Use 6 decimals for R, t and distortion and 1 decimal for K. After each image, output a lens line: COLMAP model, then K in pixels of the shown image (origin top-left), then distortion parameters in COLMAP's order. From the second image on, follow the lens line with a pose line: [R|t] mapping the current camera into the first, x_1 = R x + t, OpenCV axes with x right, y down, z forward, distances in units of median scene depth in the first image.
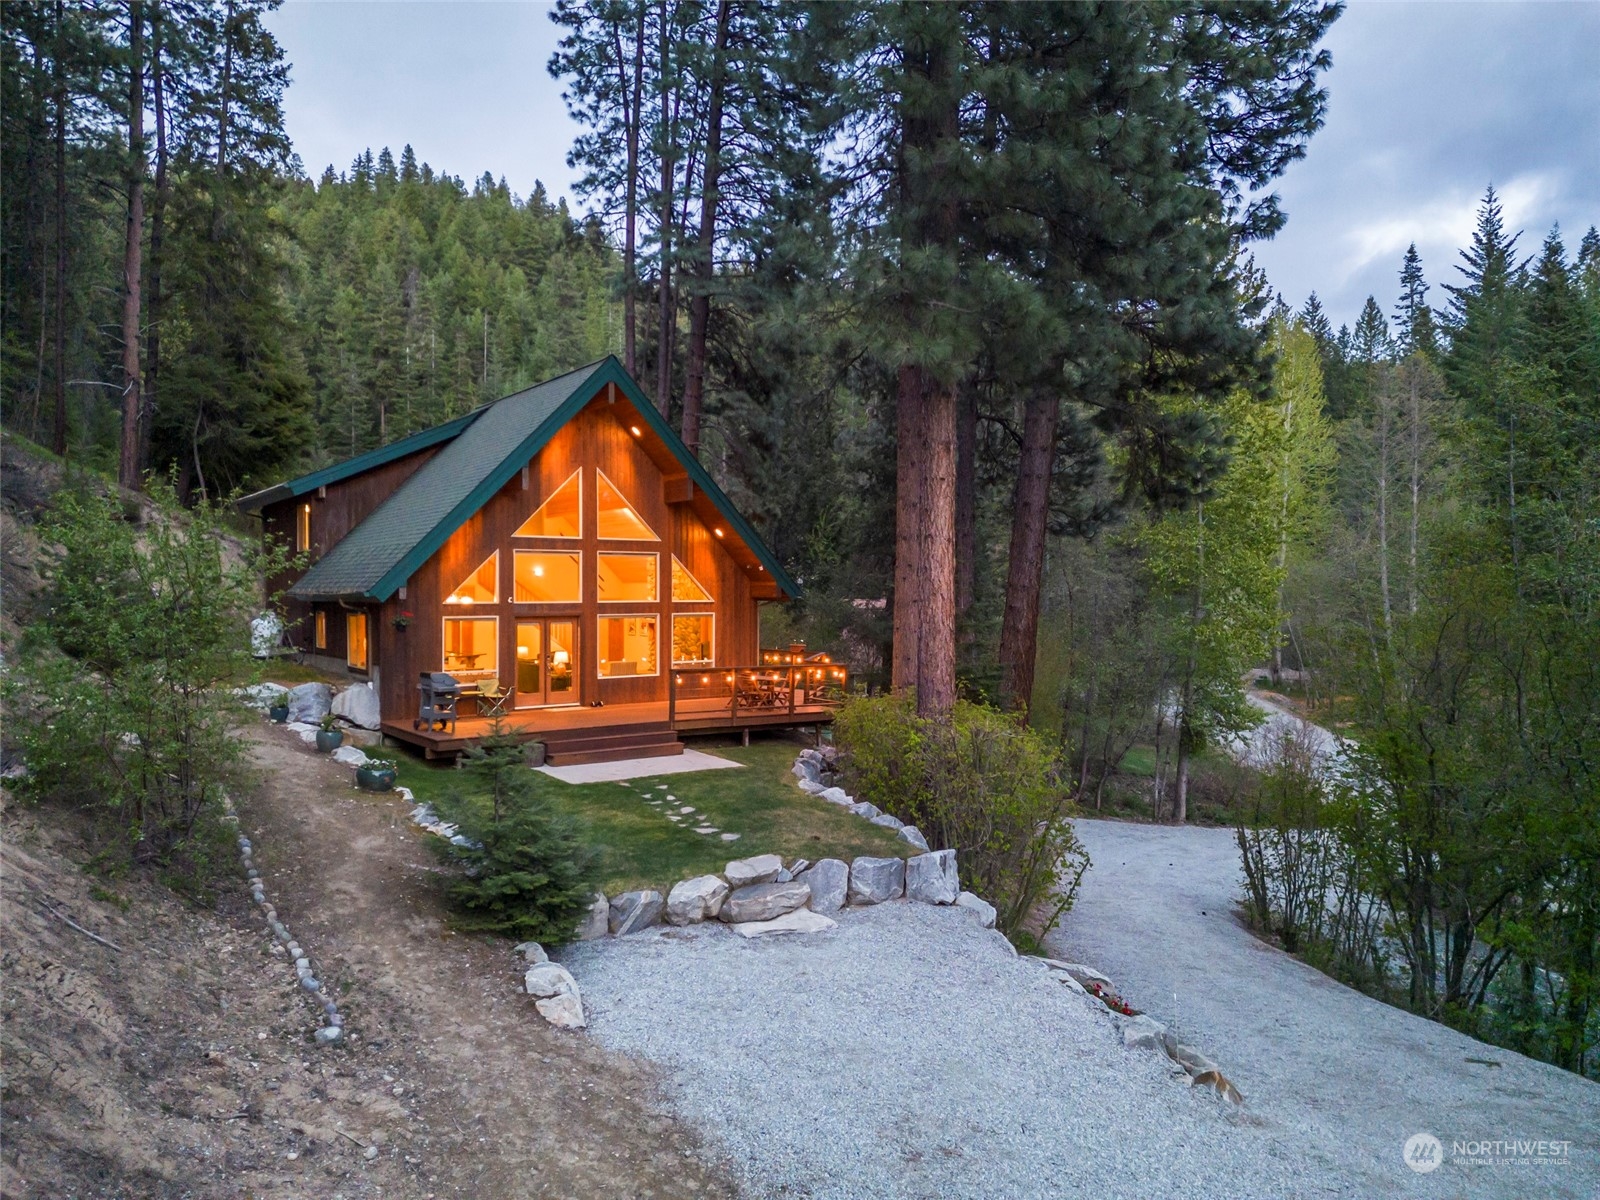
lens RADIAL K [[1110.3, 0, 795.4], [0, 1110.3, 601.5], [0, 0, 1]] dist [0.095402, -0.094823]
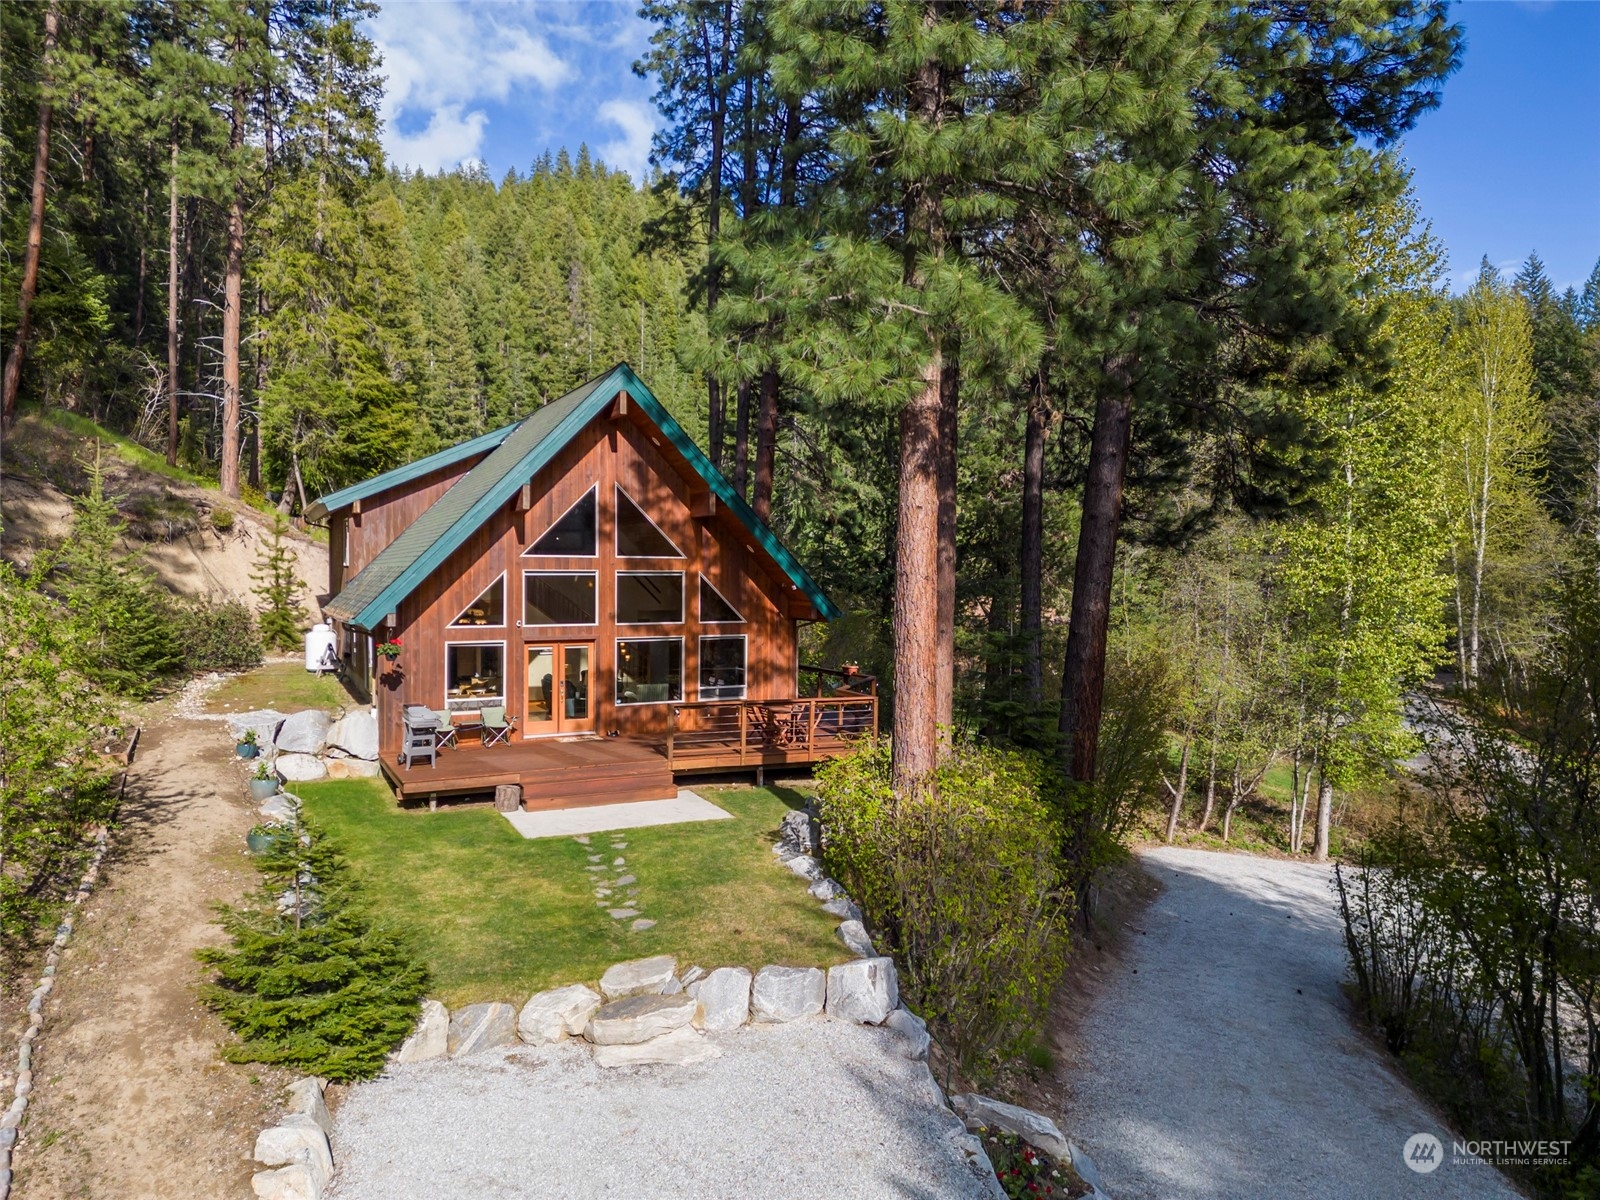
lens RADIAL K [[1120.8, 0, 798.4], [0, 1120.8, 591.2], [0, 0, 1]] dist [0.061988, -0.043352]
pose [[0.988682, 0.006321, -0.149894, 0.113455], [-0.005551, 0.999969, 0.005550, -0.032692], [0.149924, -0.004655, 0.988687, 0.086808]]
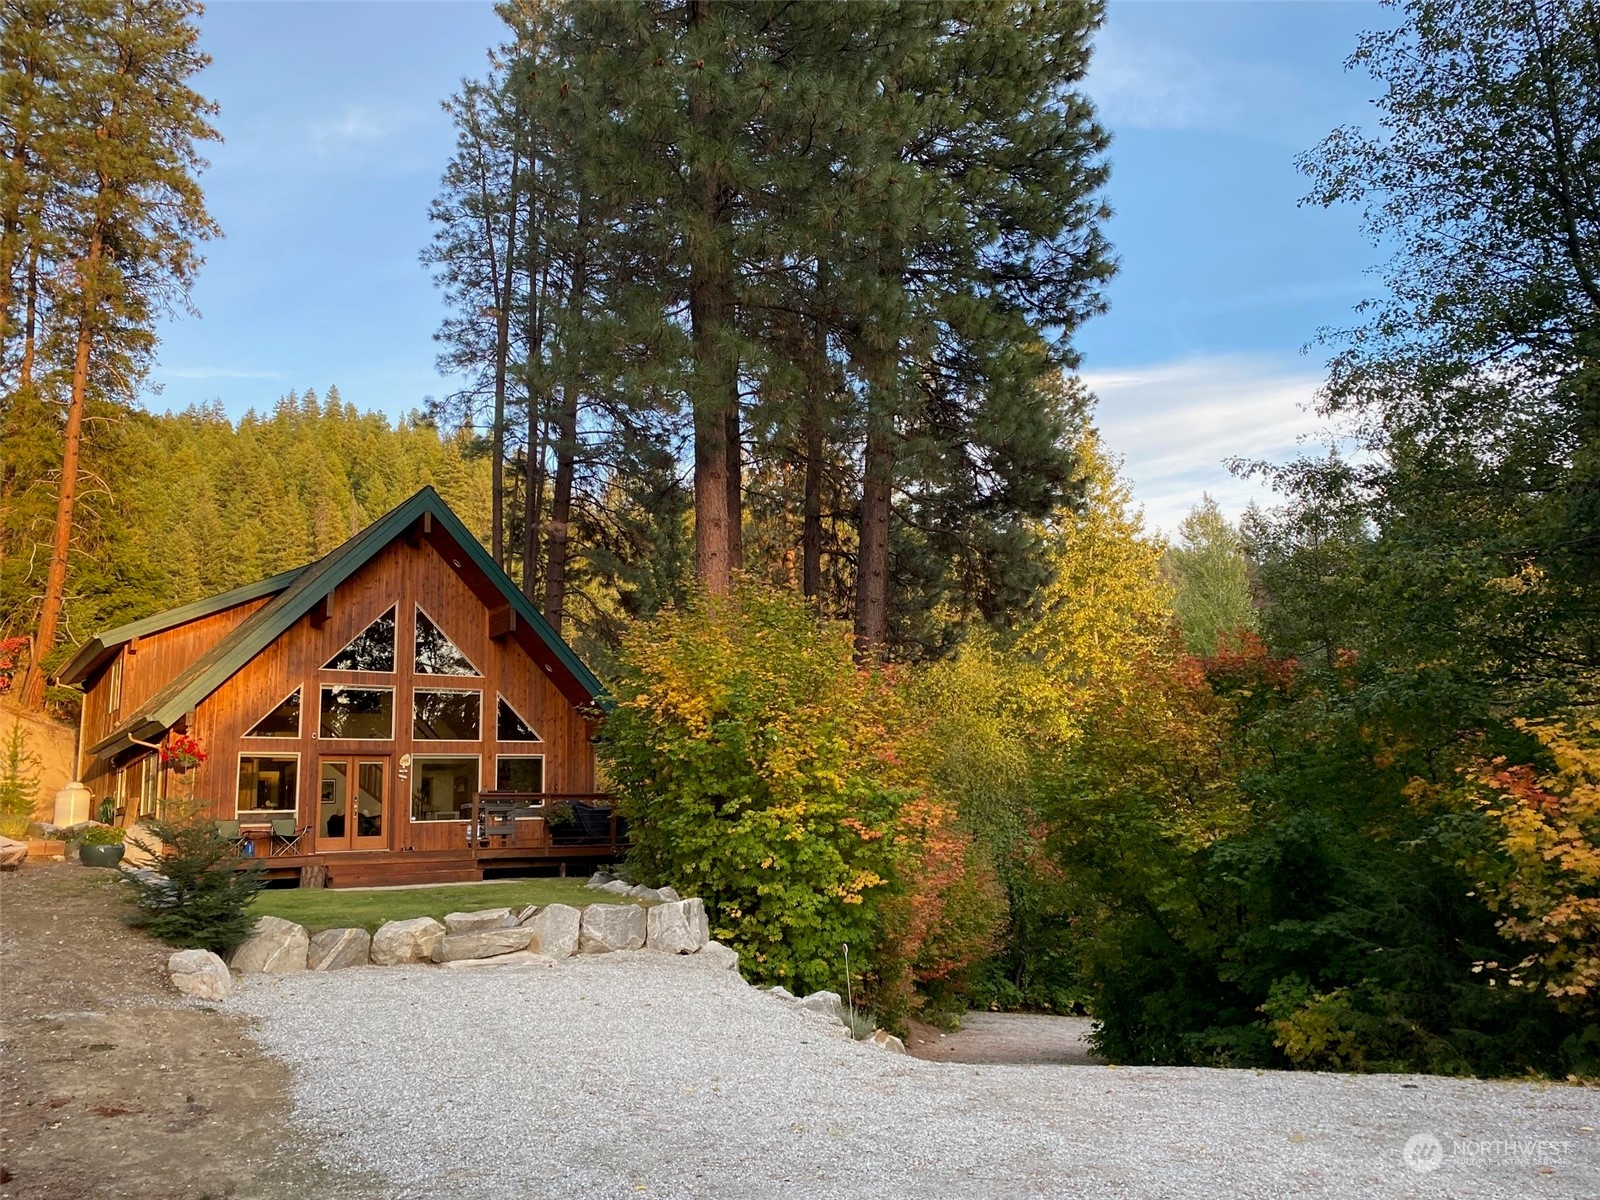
lens RADIAL K [[1223.5, 0, 800.0], [0, 1223.5, 600.0], [0, 0, 1]] dist [0.002732, -0.000685]
pose [[0.998661, -0.030724, 0.041629, 0.108642], [0.038658, 0.977858, -0.205670, 0.107885], [-0.034388, 0.207004, 0.977736, -0.049463]]
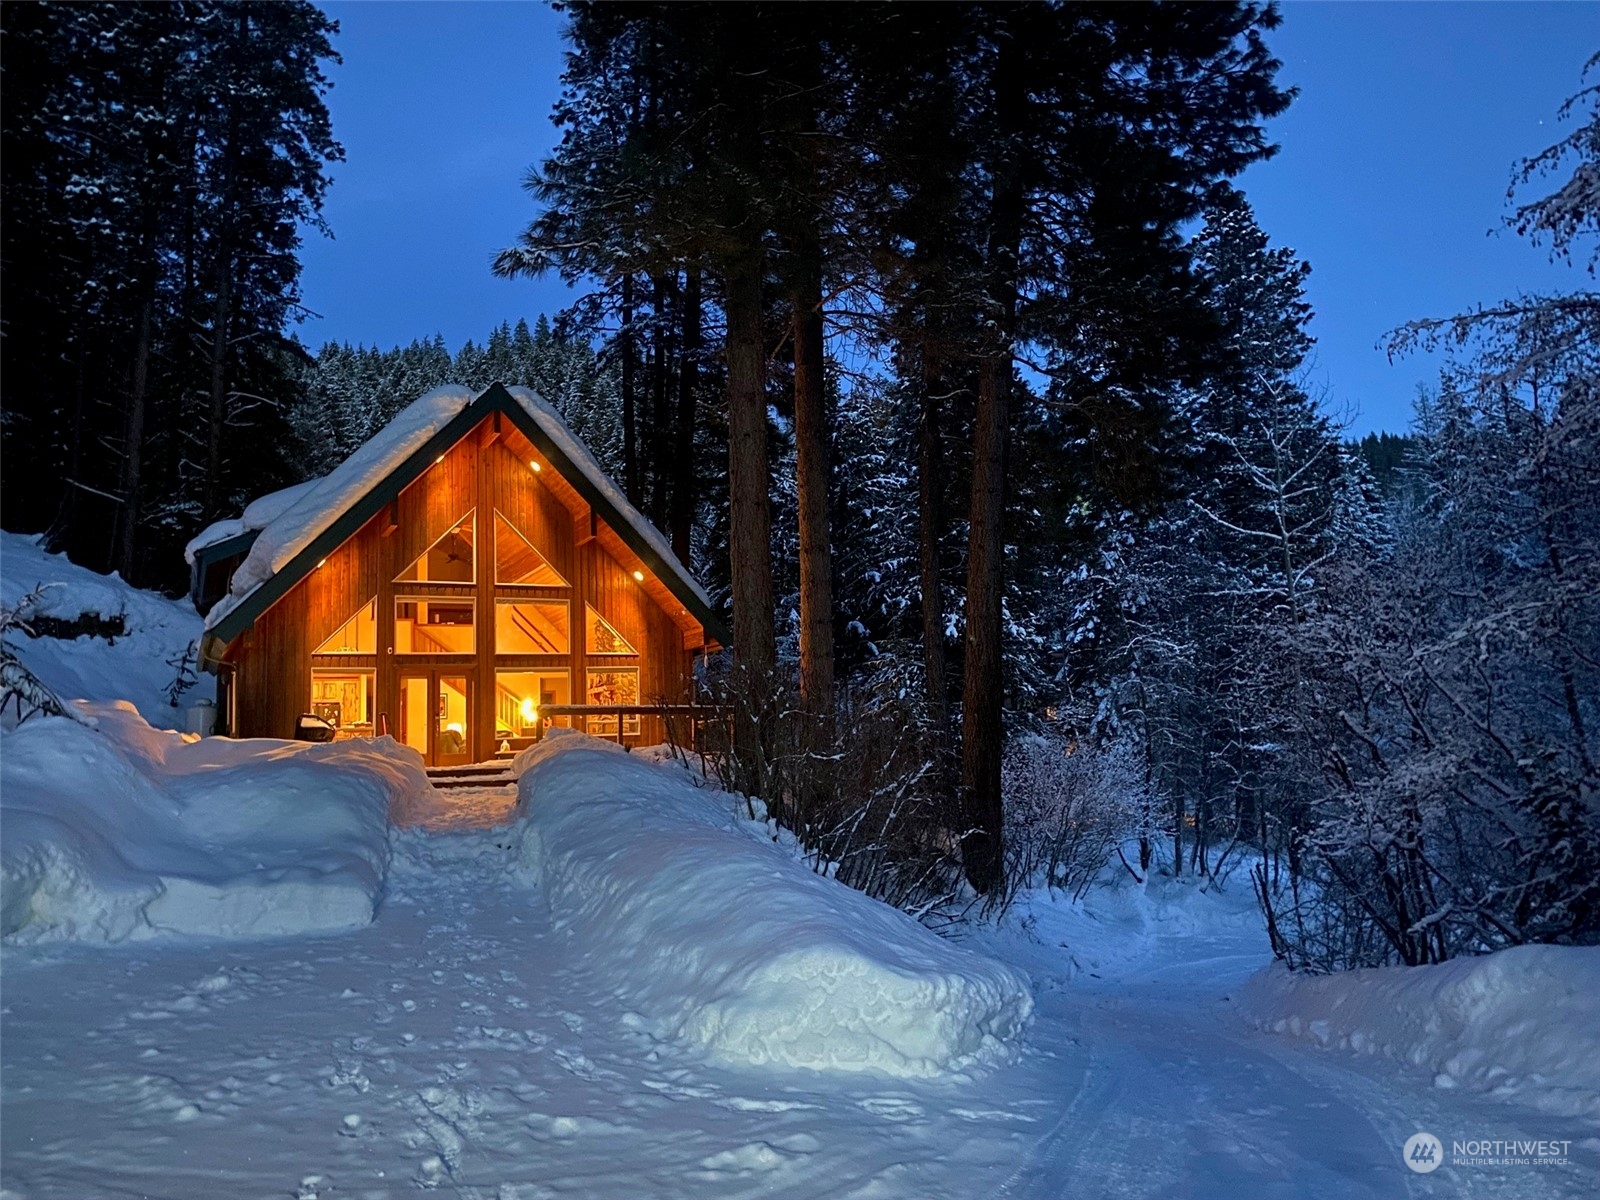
lens RADIAL K [[1223.5, 0, 800.0], [0, 1223.5, 600.0], [0, 0, 1]] dist [0.002732, -0.000685]
pose [[0.988879, -0.057876, -0.136997, 0.199284], [0.037571, 0.988510, -0.146410, 0.109704], [0.143897, 0.139634, 0.979692, 0.056831]]
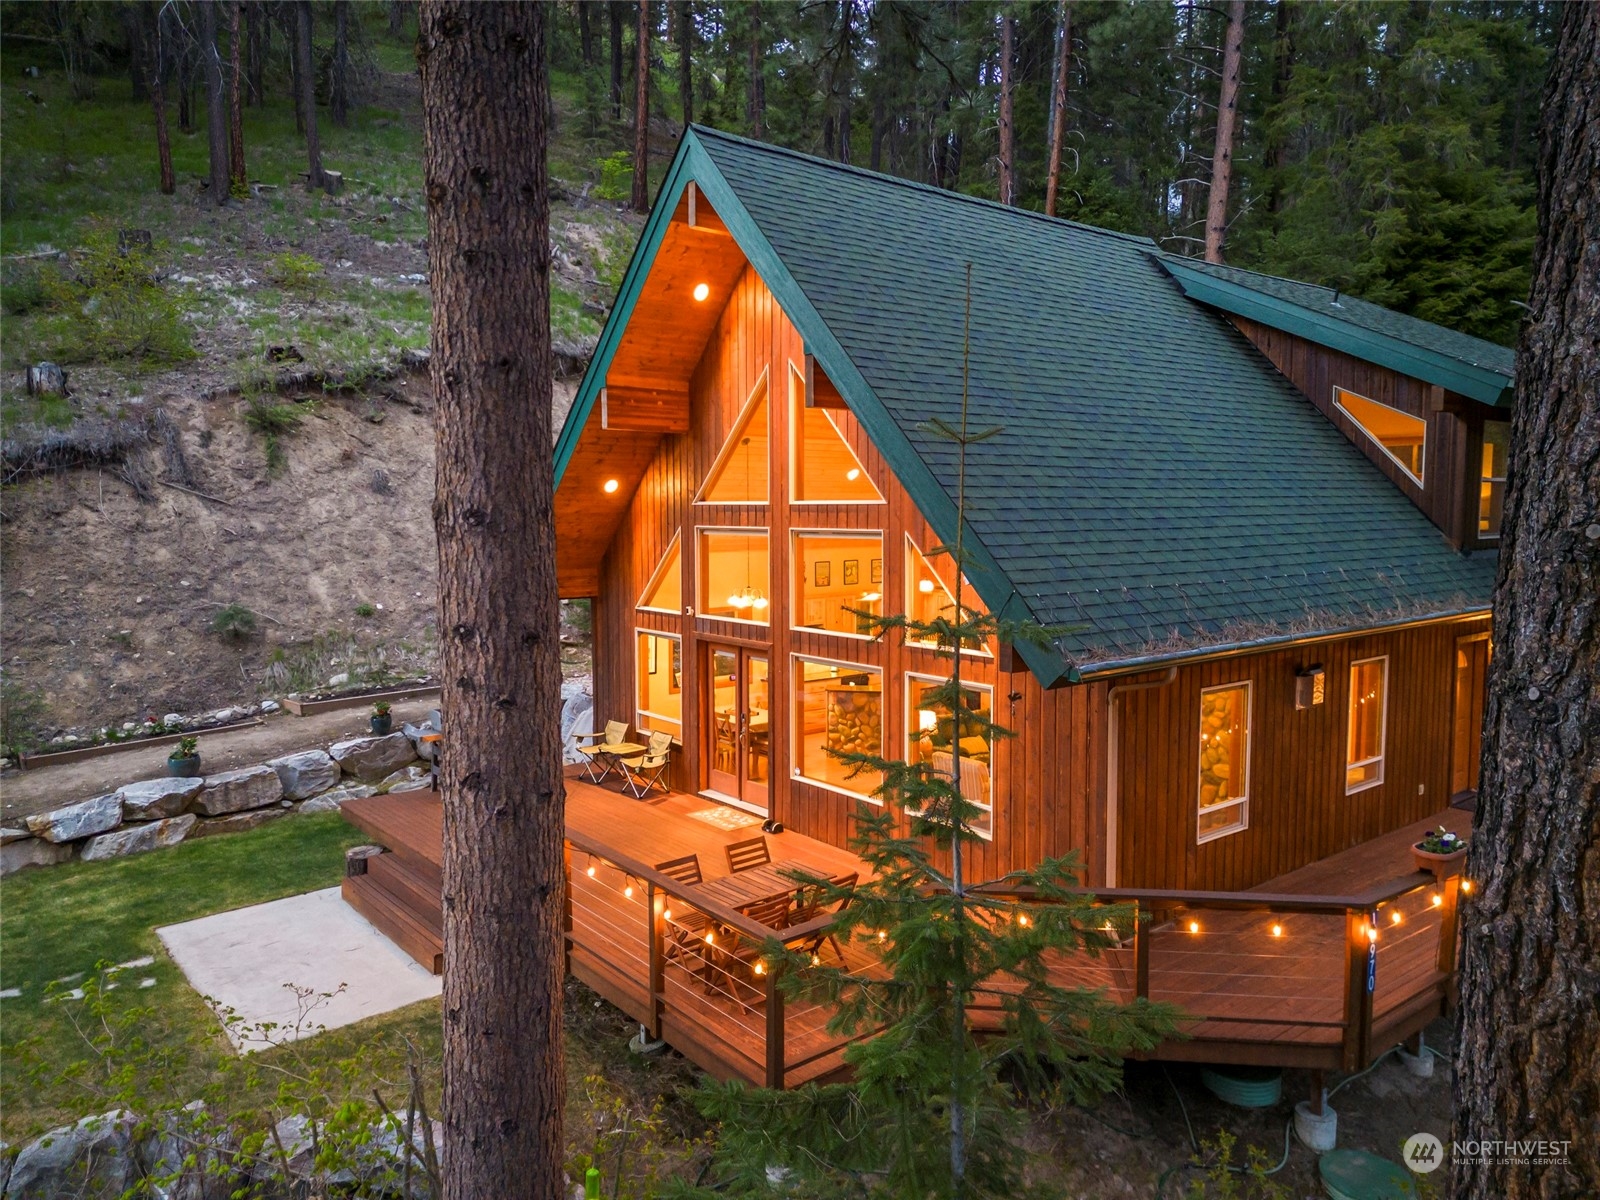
lens RADIAL K [[1110.3, 0, 795.4], [0, 1110.3, 601.5], [0, 0, 1]] dist [0.095402, -0.094823]
pose [[0.065704, 0.087640, -0.993983, 0.311274], [-0.008719, 0.996148, 0.087254, -0.054080], [0.997801, 0.002934, 0.066215, 0.943860]]
